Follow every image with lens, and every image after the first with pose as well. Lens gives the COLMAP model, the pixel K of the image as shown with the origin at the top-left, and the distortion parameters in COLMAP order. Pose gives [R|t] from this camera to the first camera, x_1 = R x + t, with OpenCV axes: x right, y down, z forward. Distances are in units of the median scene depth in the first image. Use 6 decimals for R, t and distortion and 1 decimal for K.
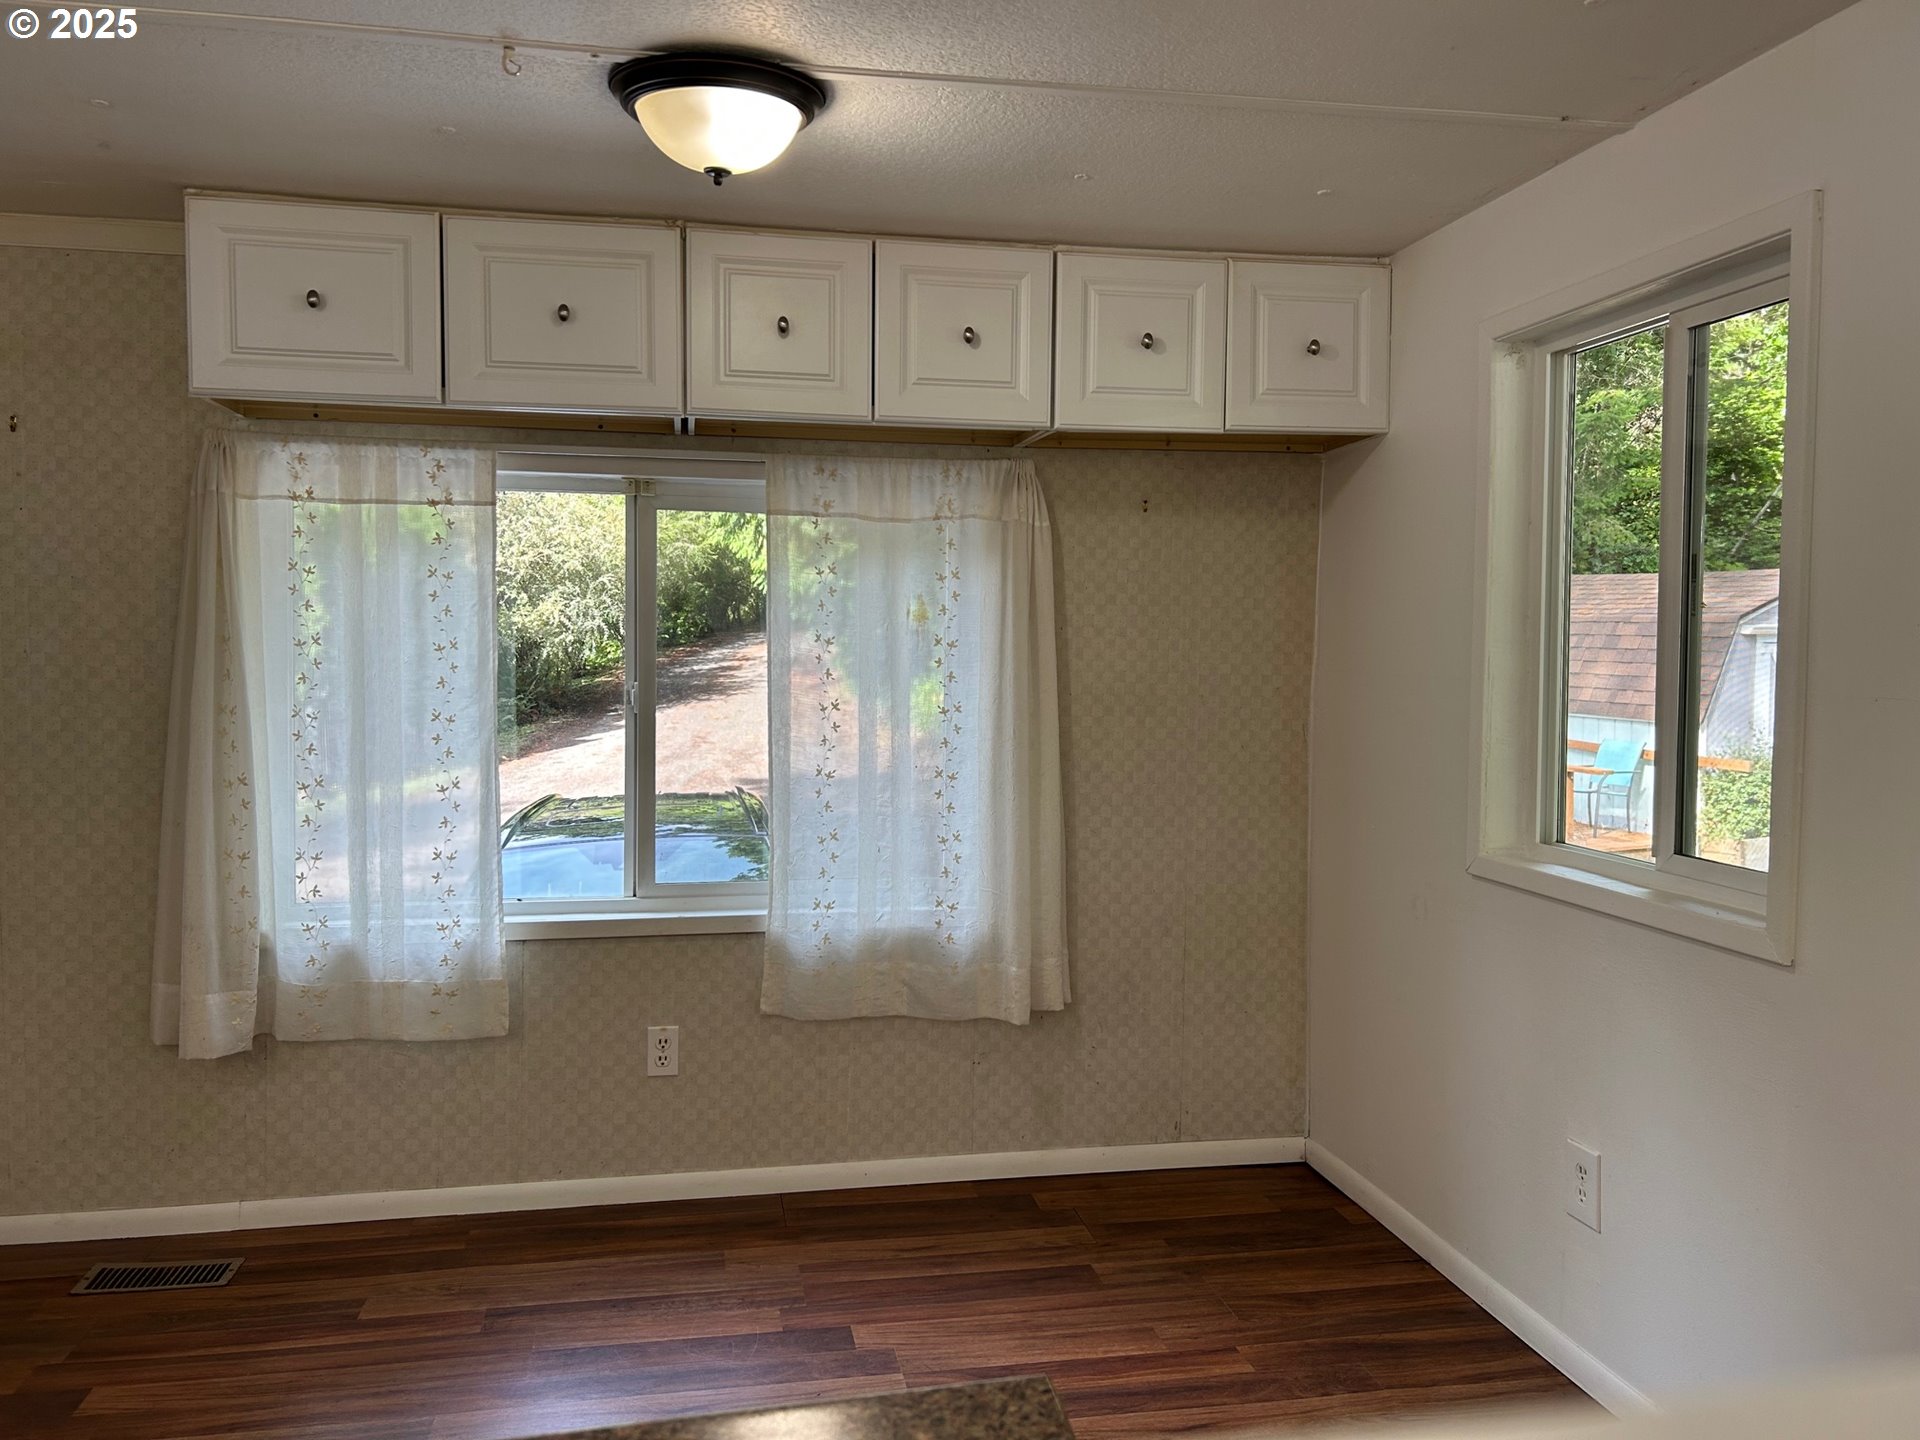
lens RADIAL K [[1473.7, 0, 960.2], [0, 1473.7, 711.7], [0, 0, 1]] dist [0.065068, -0.014351]
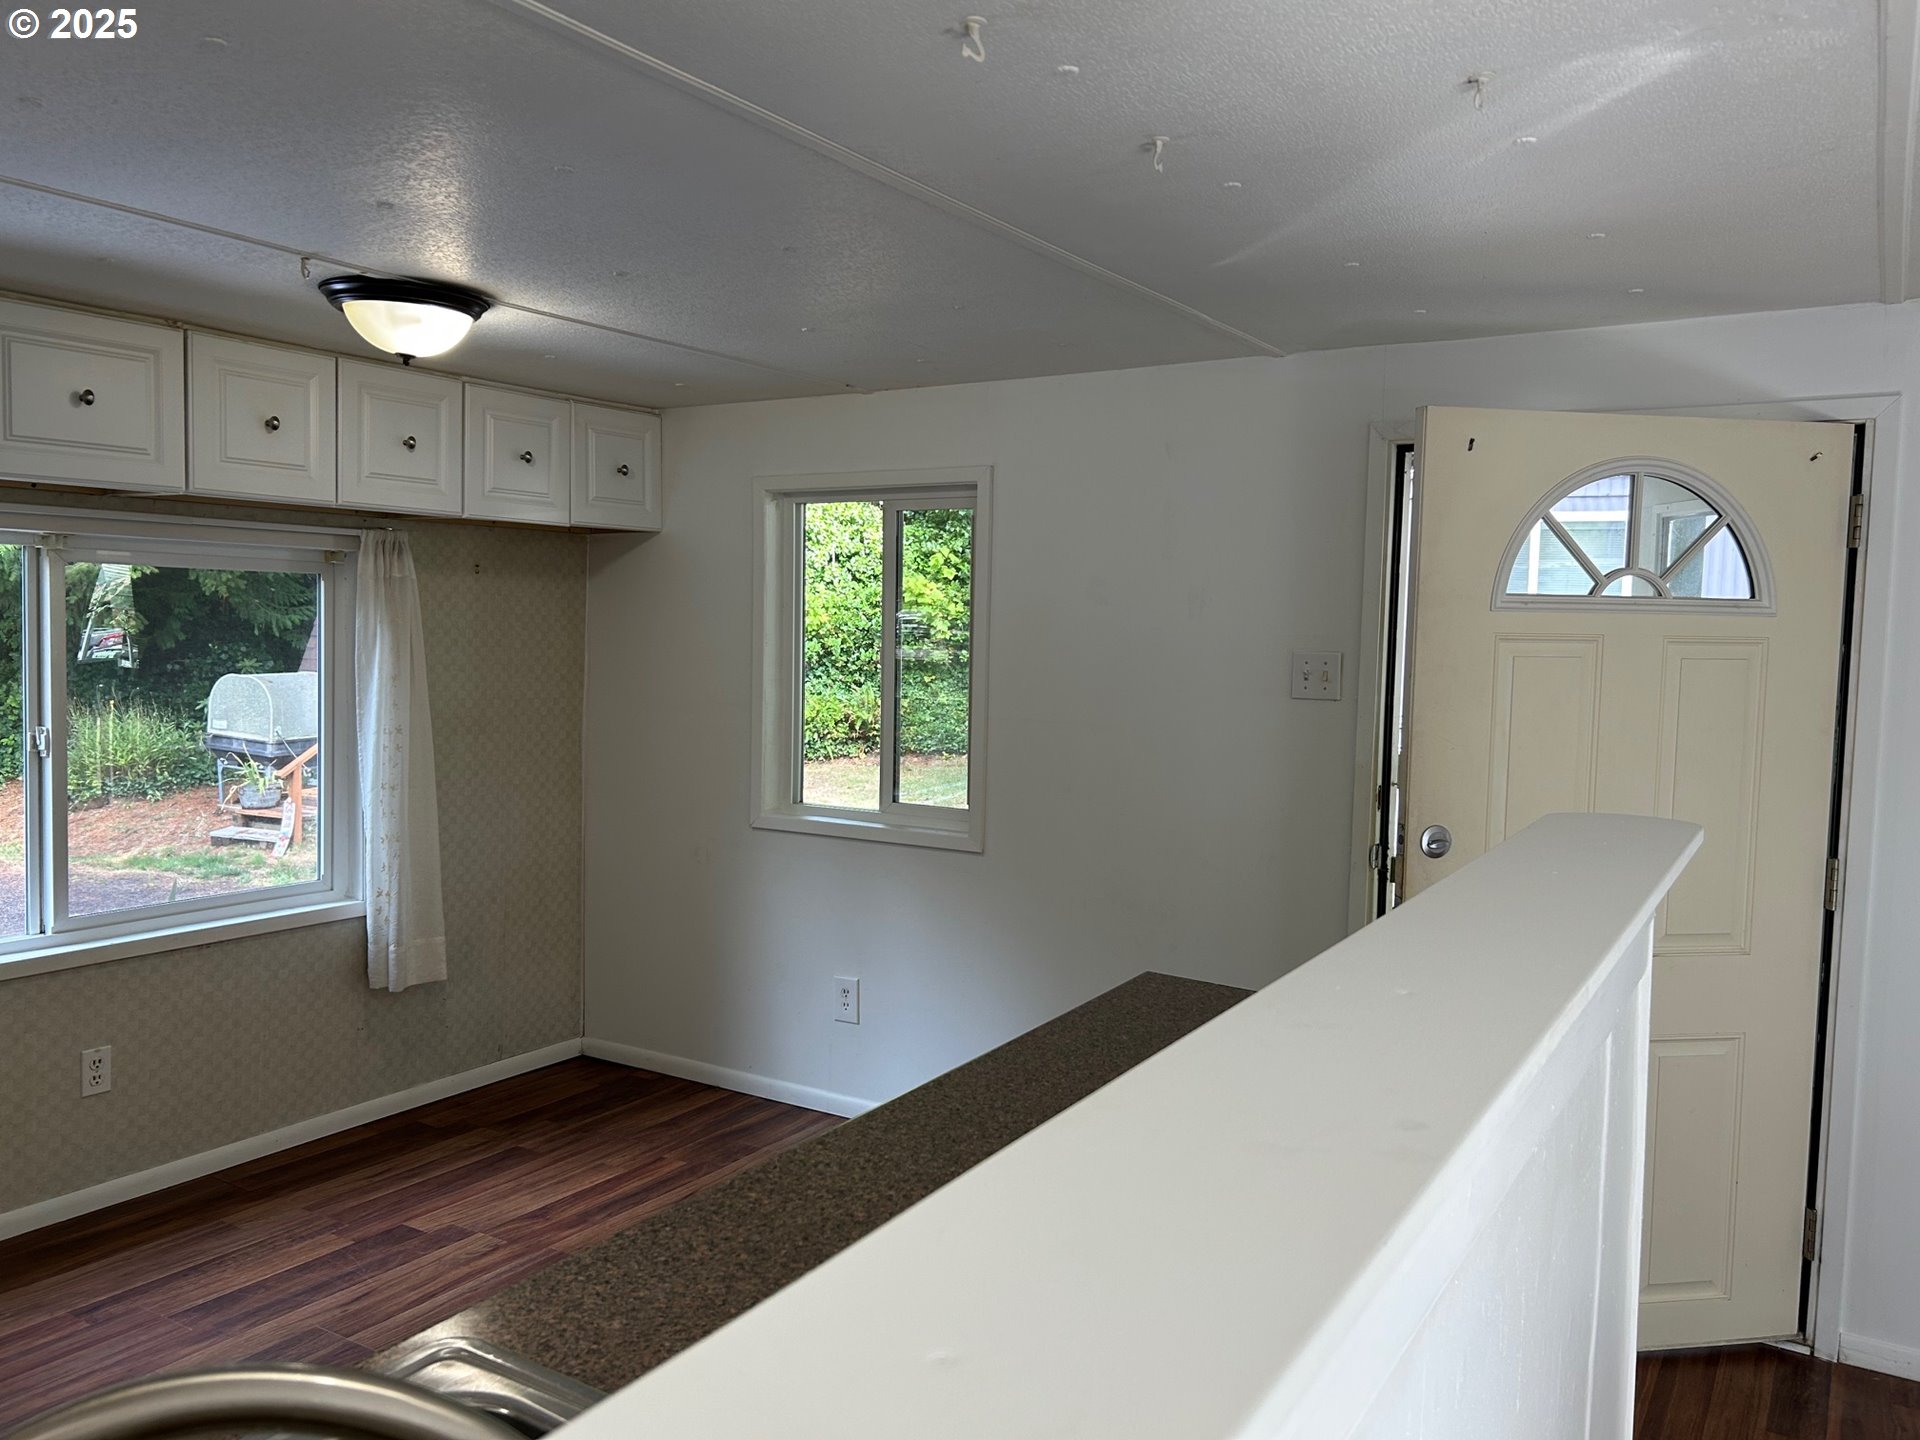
lens RADIAL K [[1473.7, 0, 961.8], [0, 1473.7, 722.9], [0, 0, 1]] dist [0.065068, -0.014351]
pose [[0.686265, -0.044091, 0.726014, -0.545942], [0.021014, 0.998946, 0.040803, -0.052581], [-0.727048, -0.012746, 0.686468, -0.194288]]
